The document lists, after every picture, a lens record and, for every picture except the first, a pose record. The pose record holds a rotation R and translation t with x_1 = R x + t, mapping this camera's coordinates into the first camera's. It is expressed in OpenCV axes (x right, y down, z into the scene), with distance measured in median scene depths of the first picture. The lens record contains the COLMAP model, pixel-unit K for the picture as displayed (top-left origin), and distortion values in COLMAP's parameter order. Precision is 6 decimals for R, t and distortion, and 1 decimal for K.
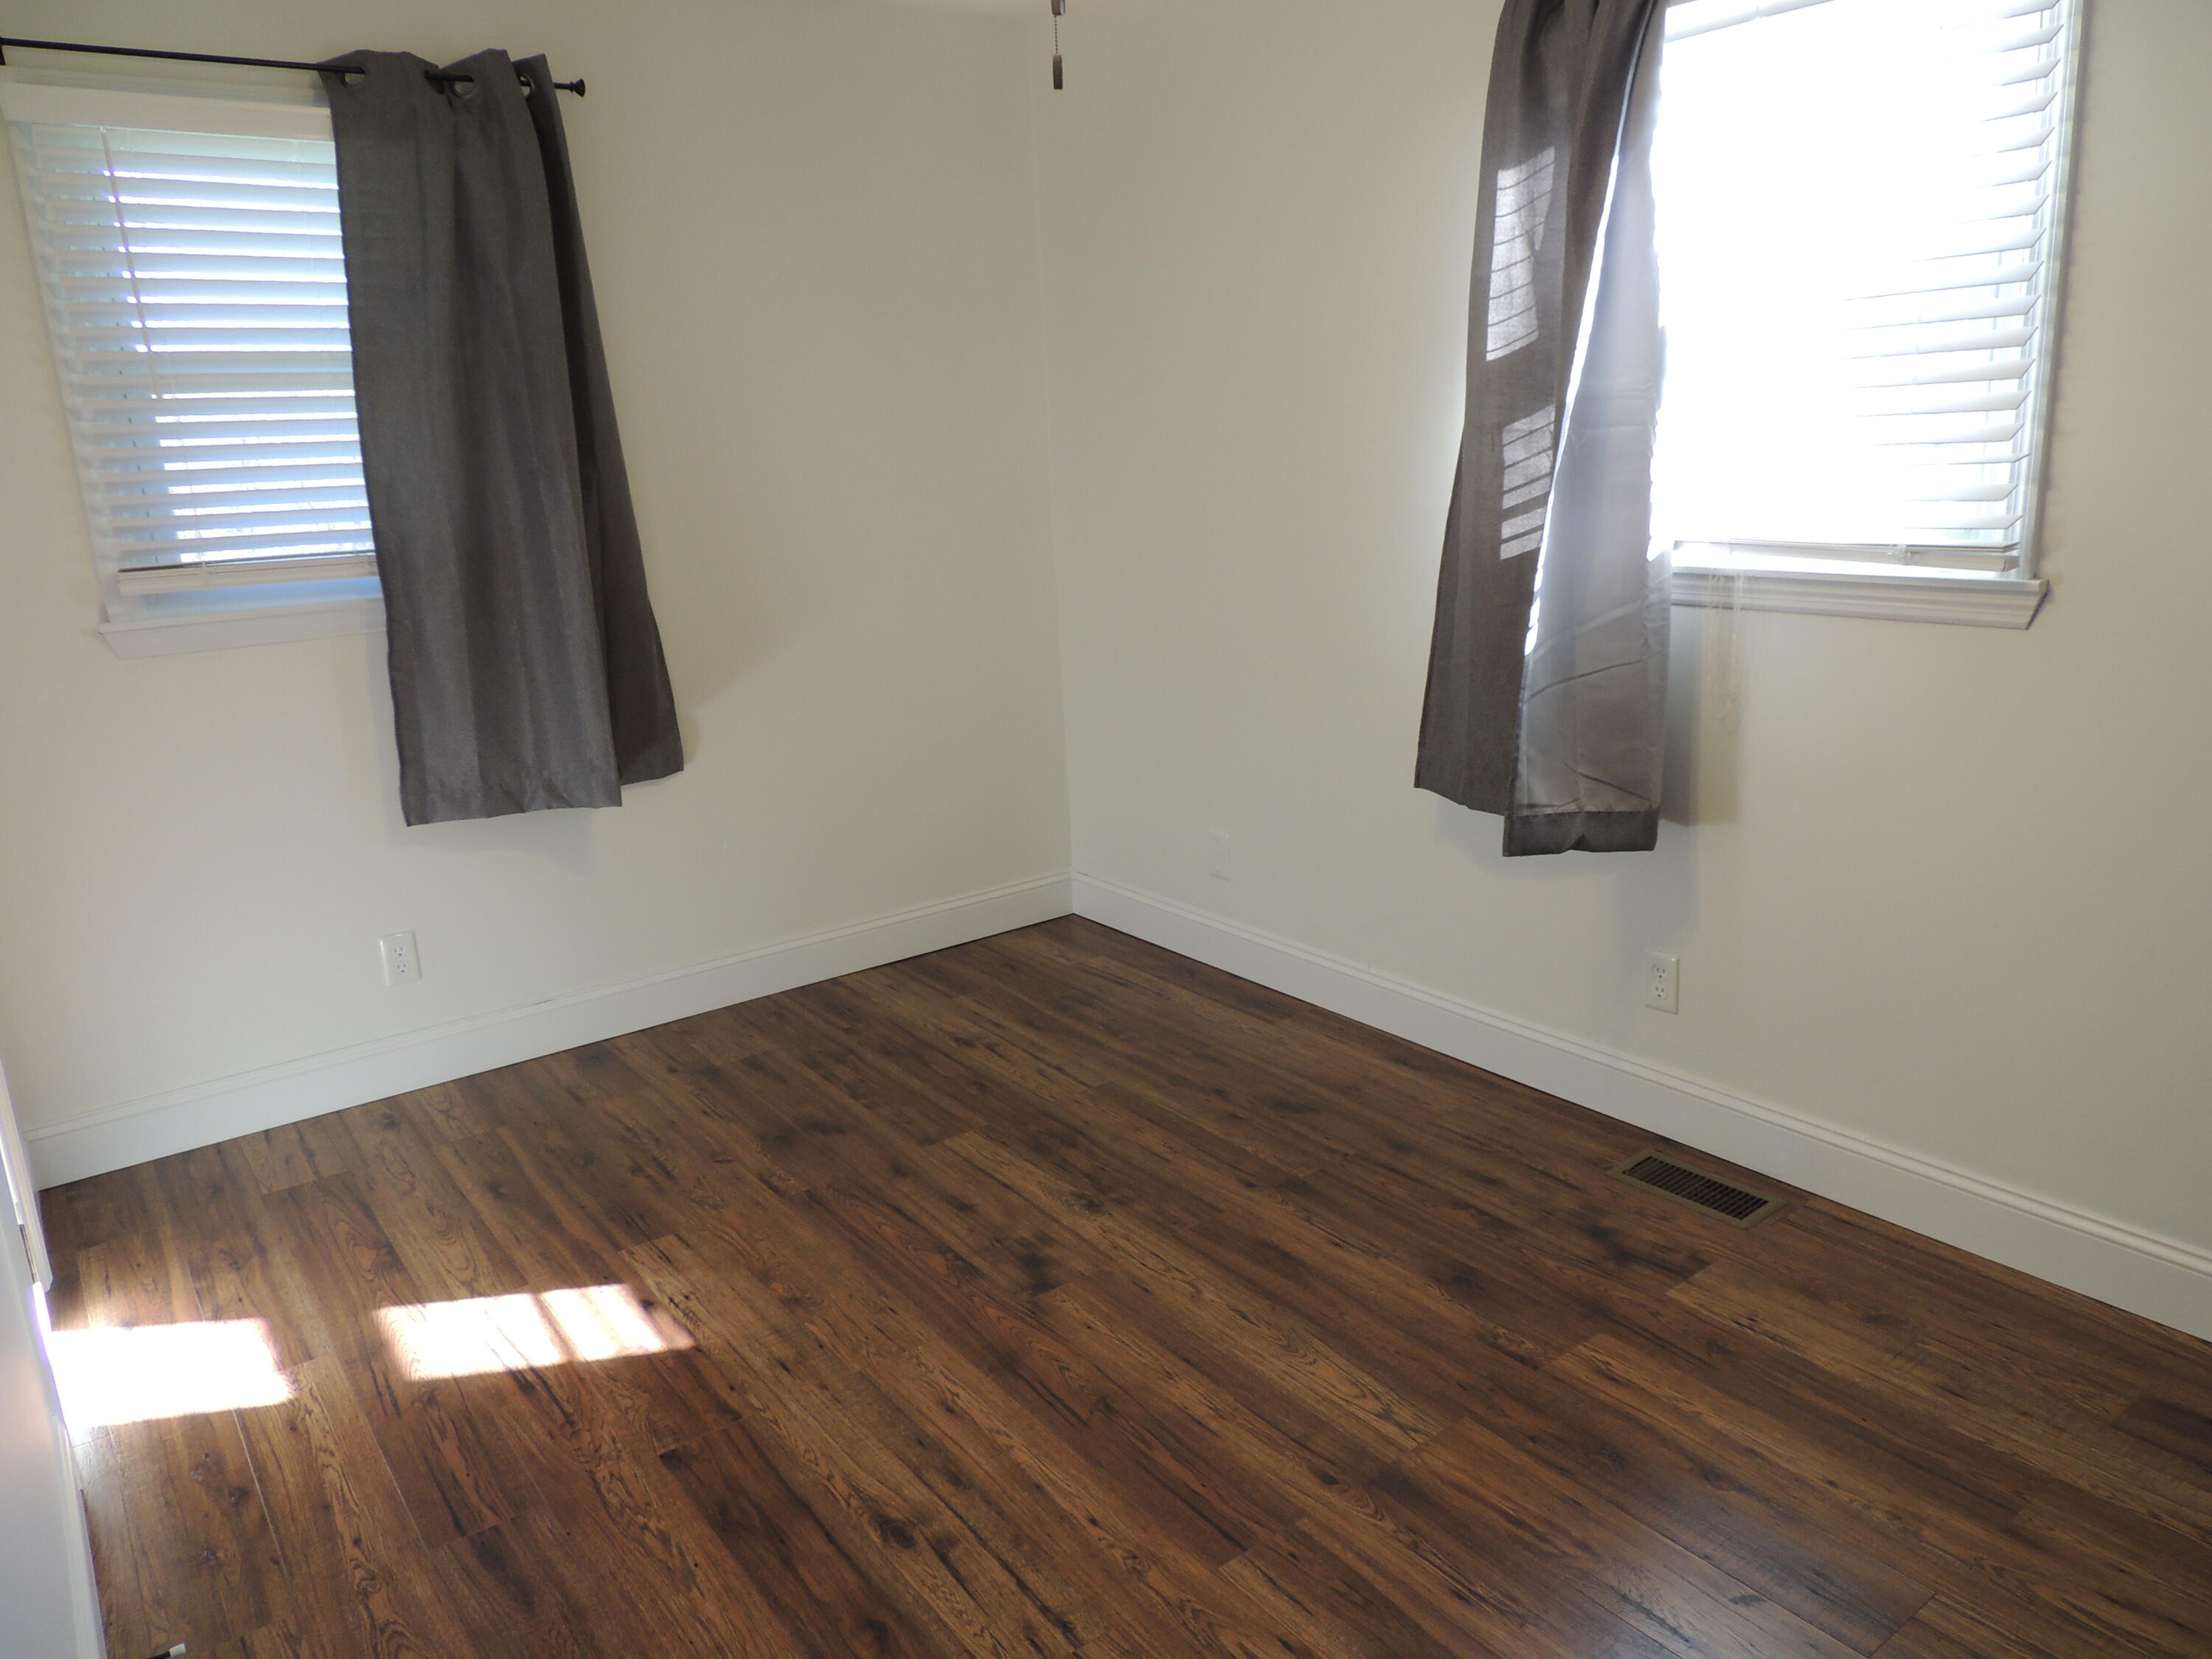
lens RADIAL K [[1574.5, 0, 1127.9], [0, 1574.5, 832.9], [0, 0, 1]] dist [-0.022218, 0.004863]
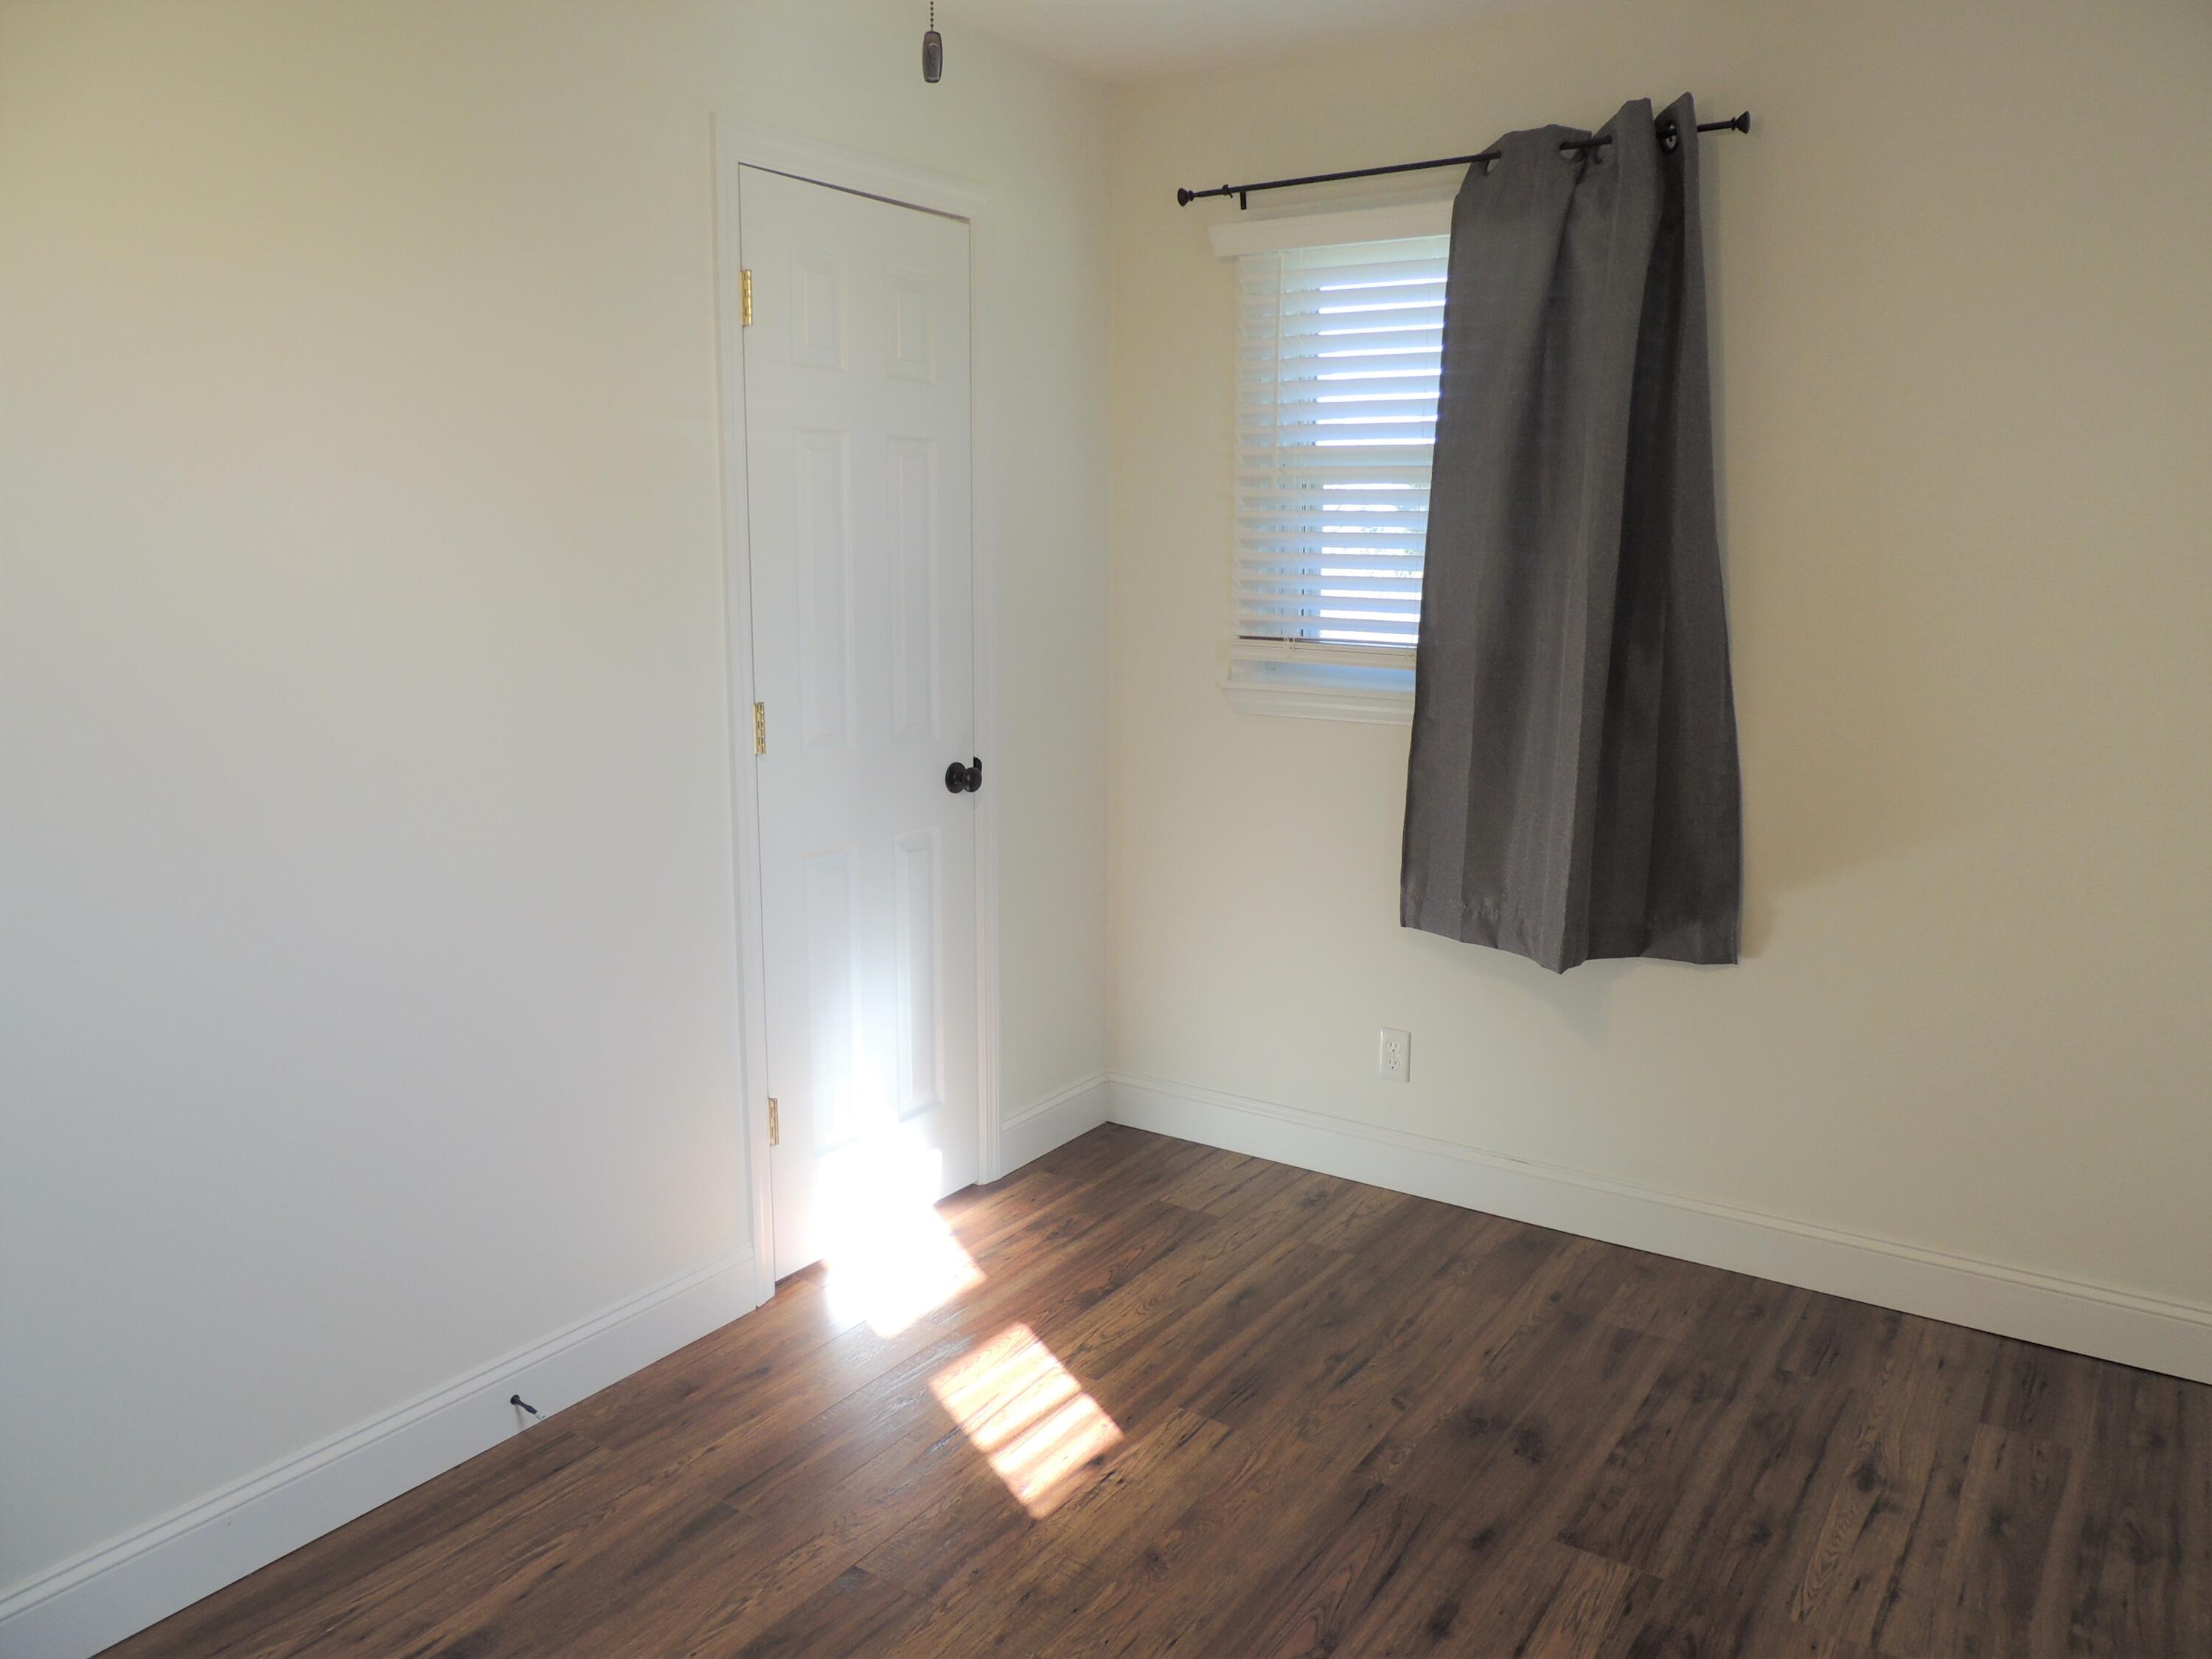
lens RADIAL K [[1574.5, 0, 1113.8], [0, 1574.5, 833.4], [0, 0, 1]] dist [-0.022218, 0.004863]
pose [[0.323958, 0.212395, -0.921922, 0.388726], [-0.260264, 0.956882, 0.128994, -0.145249], [0.909568, 0.198154, 0.365268, 0.491588]]
